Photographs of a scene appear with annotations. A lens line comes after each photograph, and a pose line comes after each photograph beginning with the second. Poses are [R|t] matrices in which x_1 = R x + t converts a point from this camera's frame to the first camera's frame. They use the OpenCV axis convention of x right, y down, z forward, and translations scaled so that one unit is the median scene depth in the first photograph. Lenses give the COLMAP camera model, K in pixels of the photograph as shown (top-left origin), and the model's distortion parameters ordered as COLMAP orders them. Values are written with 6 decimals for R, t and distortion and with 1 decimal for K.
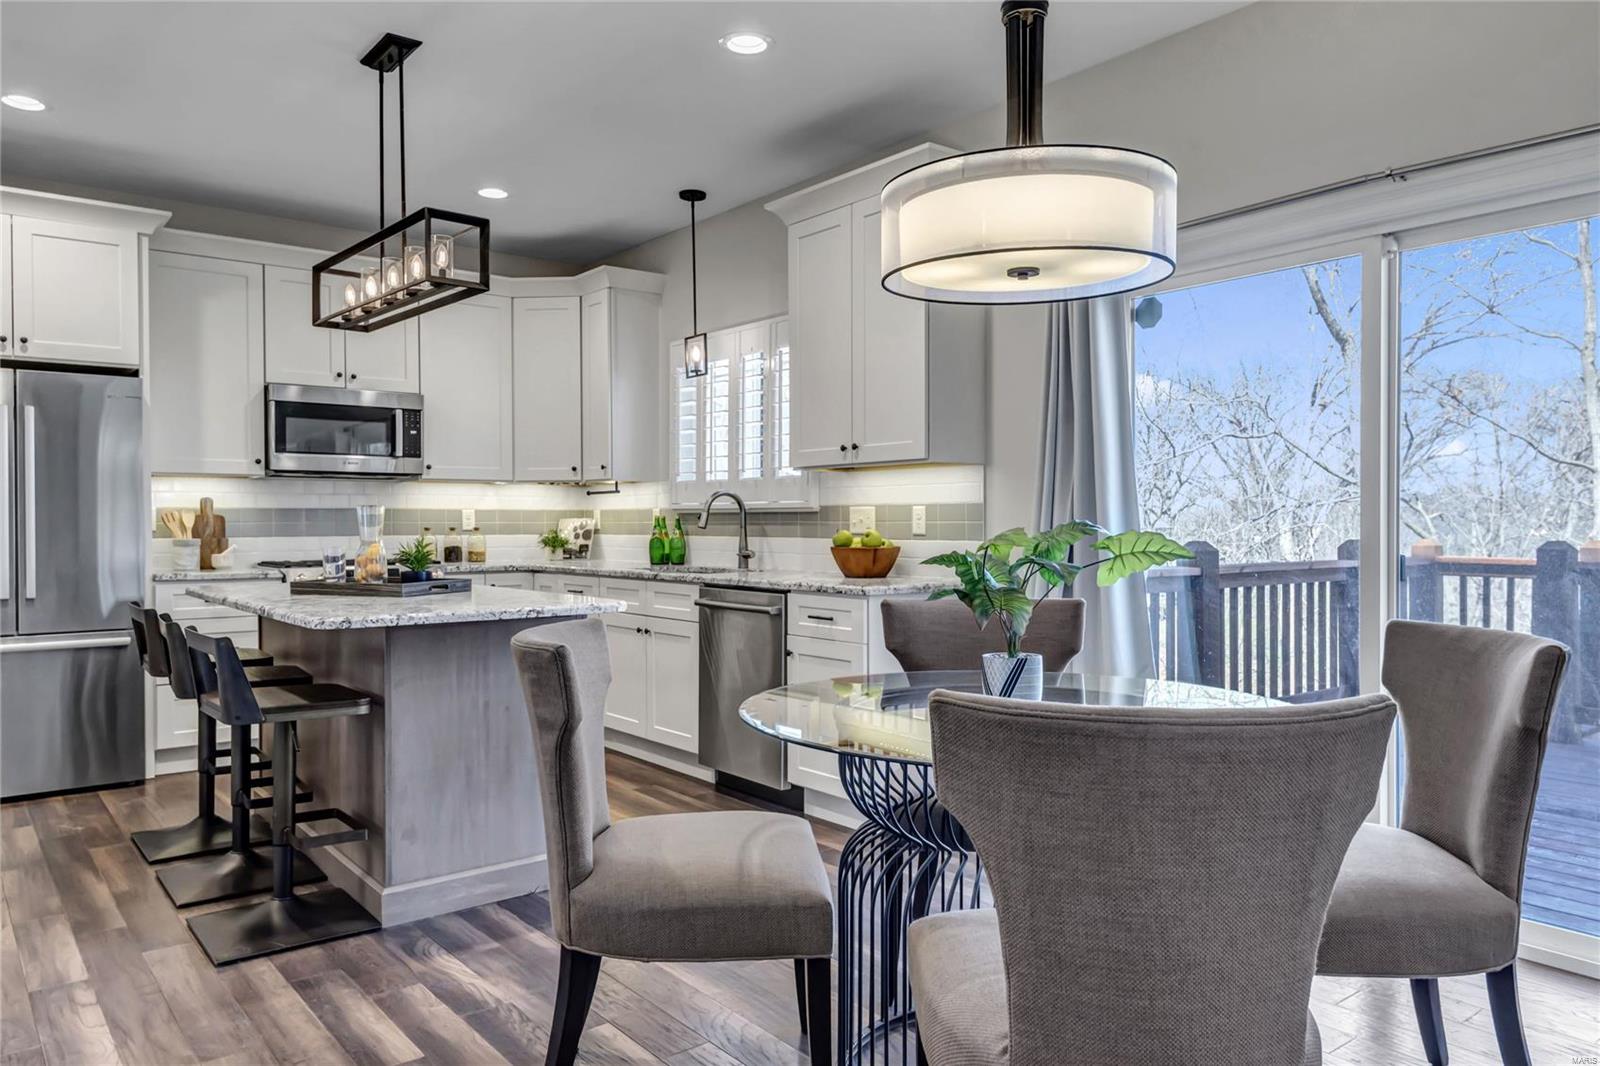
lens RADIAL K [[1113.5, 0, 822.4], [0, 1113.5, 531.5], [0, 0, 1]] dist [0.002510, -0.001267]
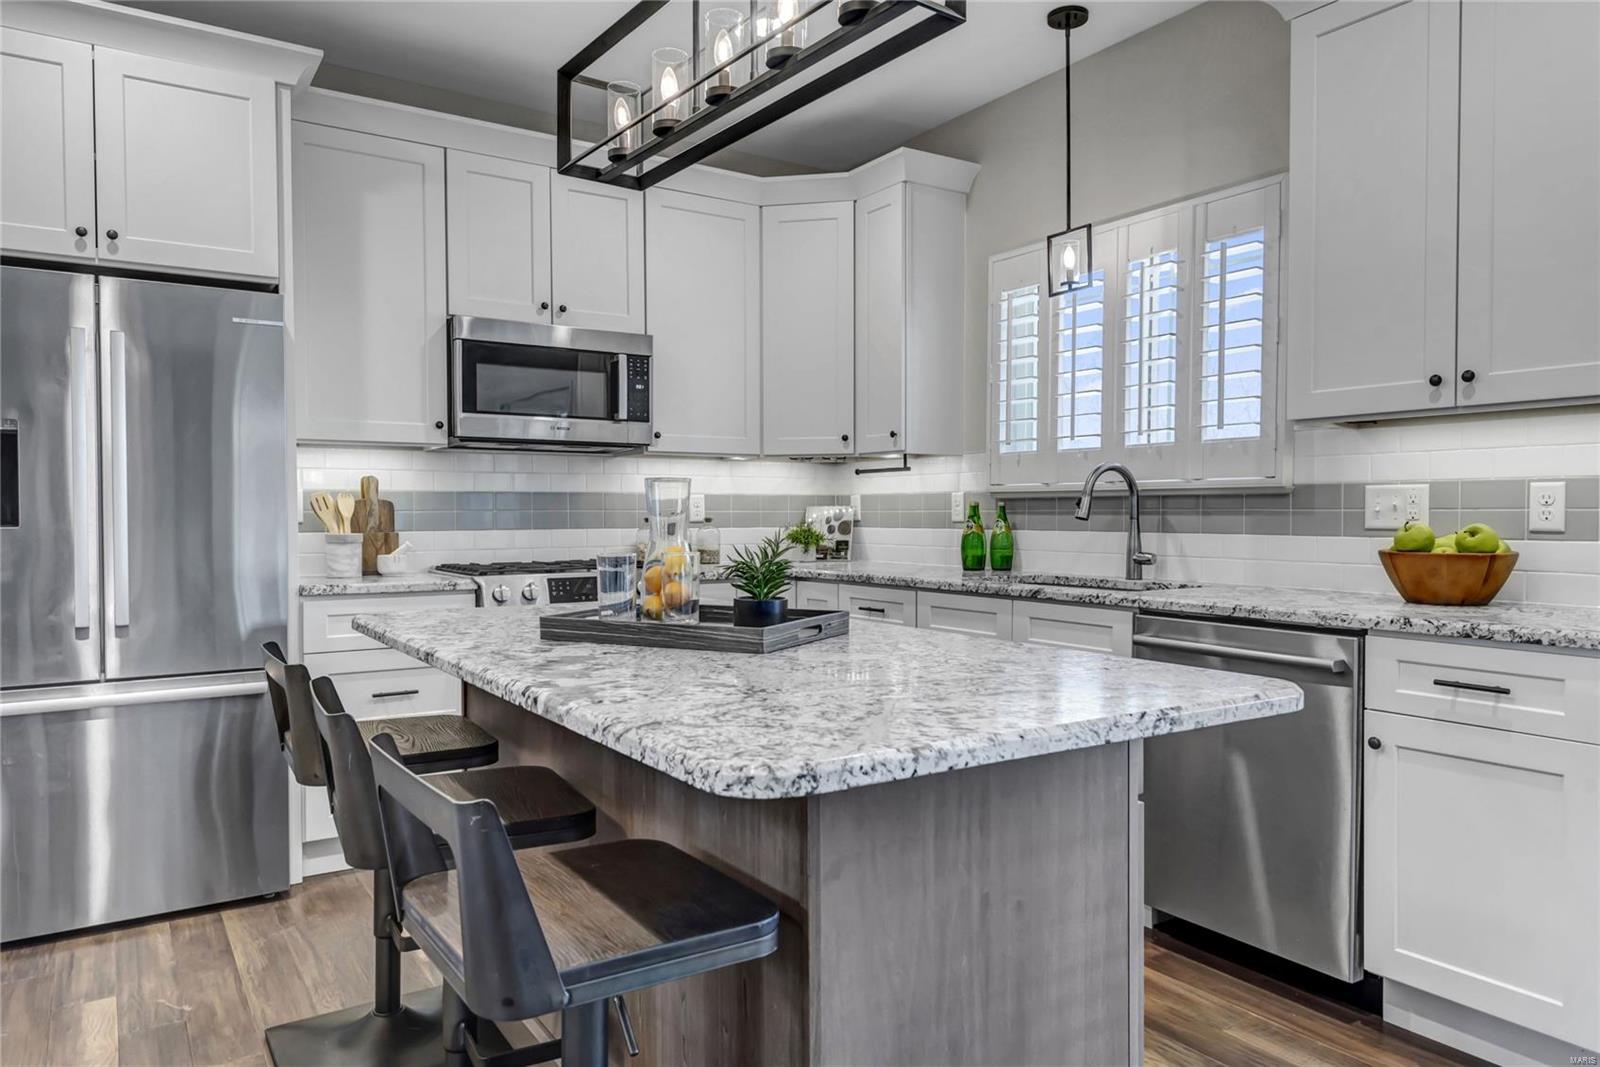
lens RADIAL K [[1067.3, 0, 800.0], [0, 1067.3, 533.5], [0, 0, 1]] dist [0.020397, -0.002480]
pose [[0.994719, 0.002552, -0.102603, -0.205841], [-0.001439, 0.999939, 0.010920, -0.001300], [0.102625, -0.010715, 0.994662, 0.340769]]
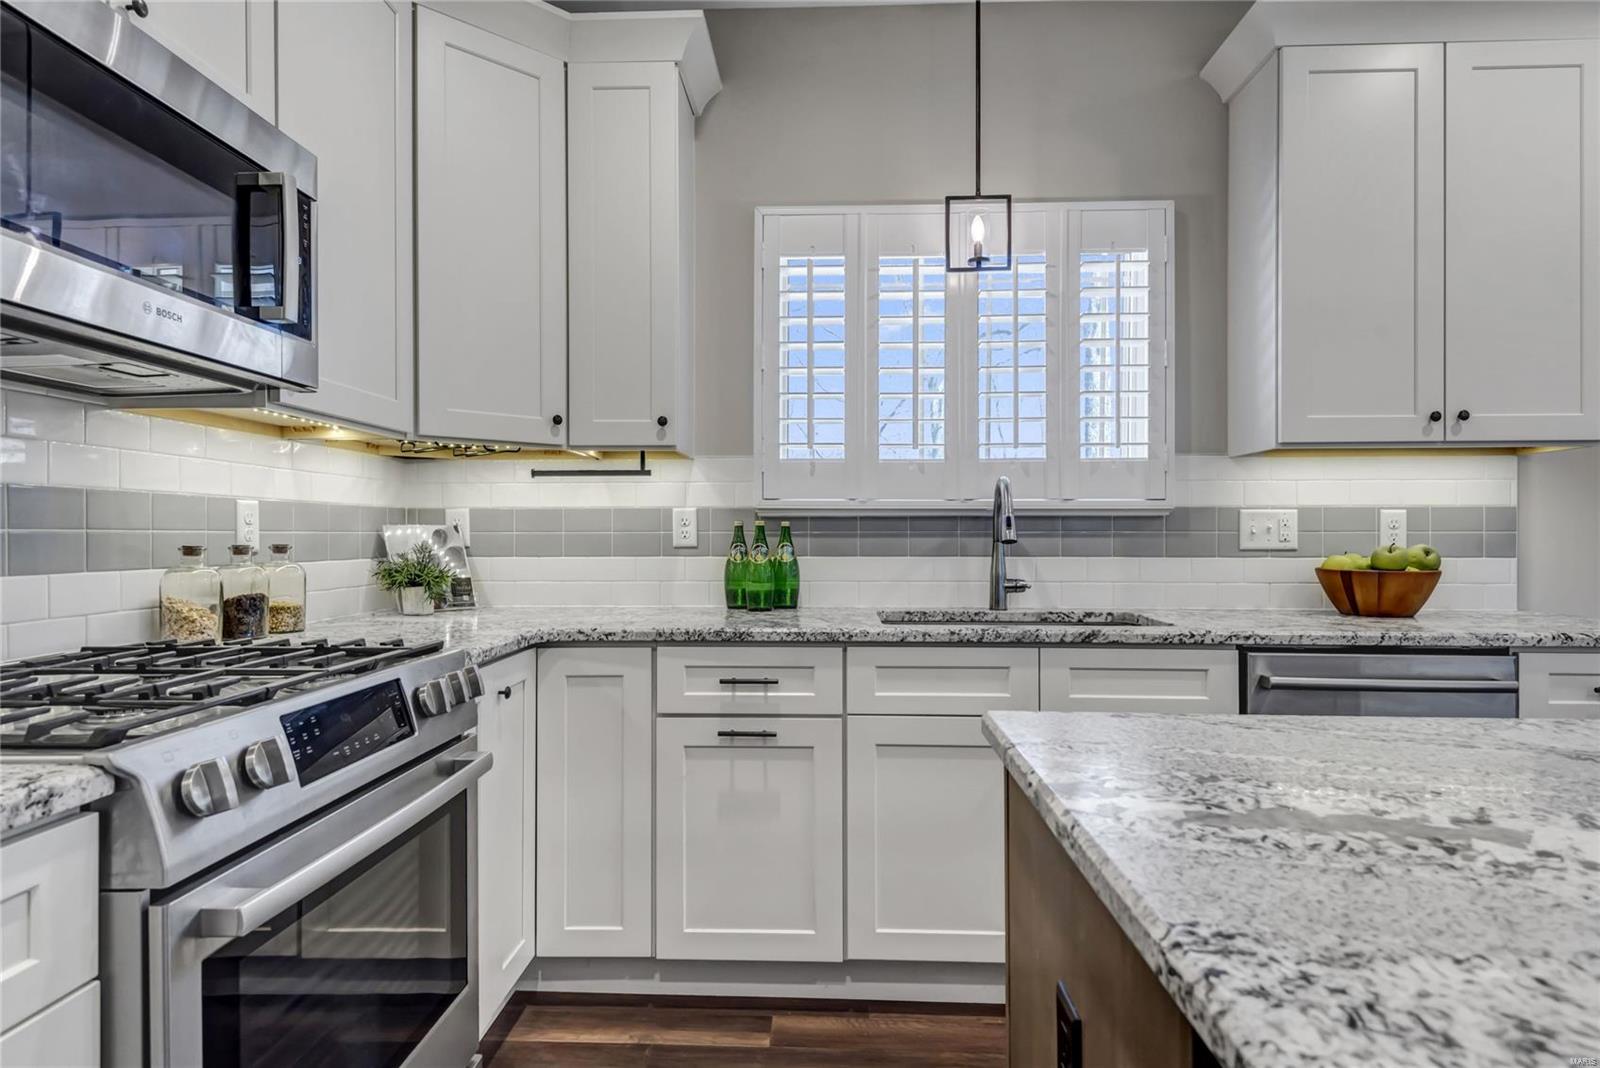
lens RADIAL K [[930.1, 0, 800.0], [0, 930.1, 534.0], [0, 0, 1]] dist [0.063147, 0.000535]
pose [[0.651328, -0.001064, 0.758796, -0.522431], [0.005768, 0.999977, -0.003550, -0.006344], [-0.758775, 0.006689, 0.651319, 0.756321]]
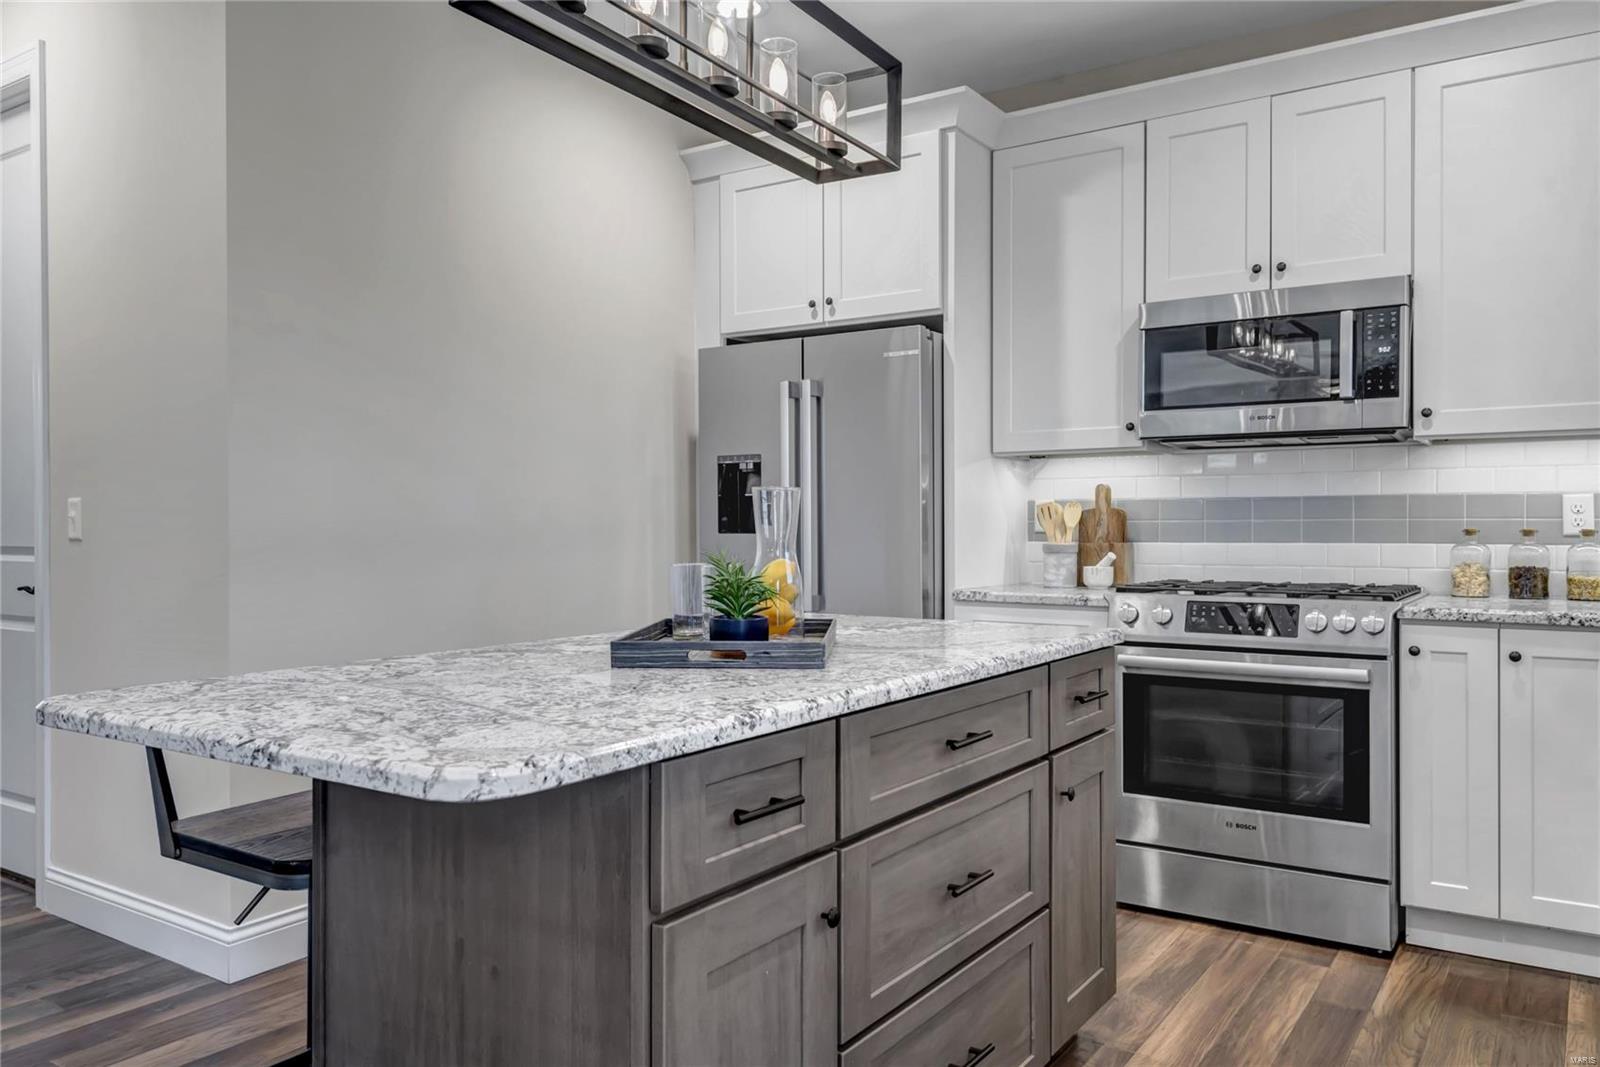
lens RADIAL K [[1180.2, 0, 800.0], [0, 1180.2, 533.5], [0, 0, 1]] dist [0.040351, -0.002373]
pose [[0.291023, 0.009814, -0.956666, 0.103893], [-0.007621, 0.999939, 0.007939, -0.004294], [0.956686, 0.004980, 0.291080, 0.612254]]
